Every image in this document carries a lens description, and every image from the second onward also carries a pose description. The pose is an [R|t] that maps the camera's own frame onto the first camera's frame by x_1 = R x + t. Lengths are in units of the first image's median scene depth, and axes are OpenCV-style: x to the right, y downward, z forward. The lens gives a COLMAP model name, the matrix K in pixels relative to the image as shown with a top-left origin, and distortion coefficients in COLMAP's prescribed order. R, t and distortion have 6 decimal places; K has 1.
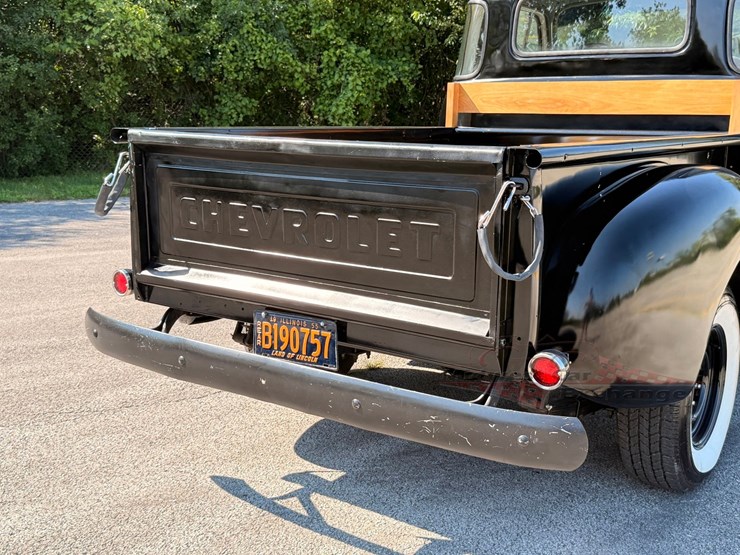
lens RADIAL K [[918.9, 0, 358.8], [0, 918.9, 271.9], [0, 0, 1]] dist [0.093997, 0.000000]
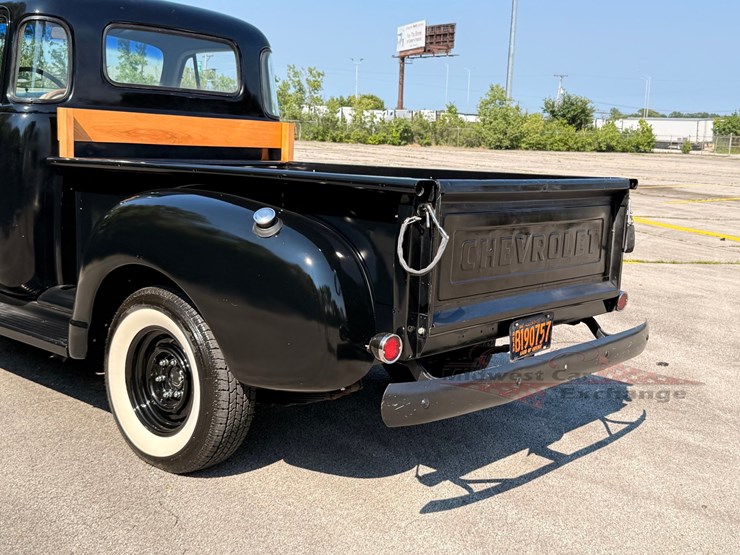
lens RADIAL K [[918.9, 0, 385.4], [0, 918.9, 269.9], [0, 0, 1]] dist [0.093997, 0.000000]
pose [[0.067716, -0.146143, 0.986943, -1.302242], [0.143849, 0.980308, 0.135291, -0.213953], [-0.987280, 0.132810, 0.087405, 1.054043]]
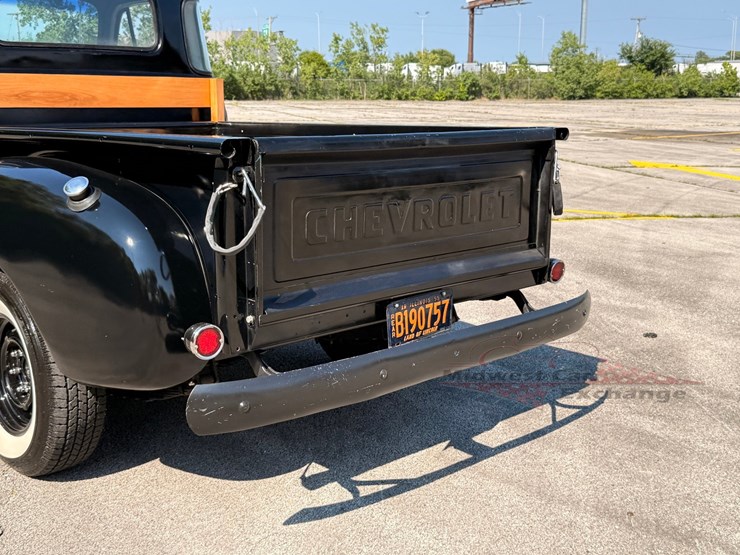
lens RADIAL K [[918.9, 0, 370.9], [0, 918.9, 279.9], [0, 0, 1]] dist [0.093997, 0.000000]
pose [[0.162873, -0.202500, 0.965643, -1.100958], [0.181927, 0.968094, 0.172328, -0.165576], [-0.969729, 0.147609, 0.194517, 0.821575]]
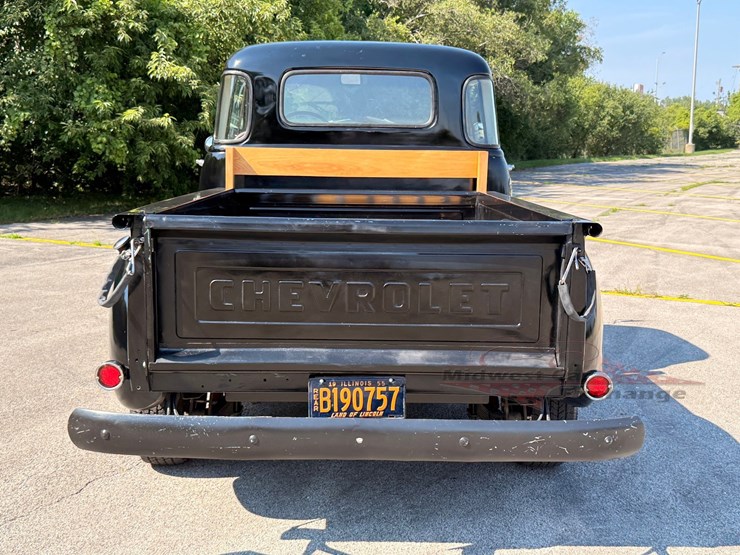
lens RADIAL K [[918.9, 0, 377.0], [0, 918.9, 272.3], [0, 0, 1]] dist [0.093997, 0.000000]
pose [[0.792405, -0.084849, 0.604065, -0.690366], [0.104937, 0.994477, 0.002033, -0.075794], [-0.600902, 0.061778, 0.796932, 0.095279]]
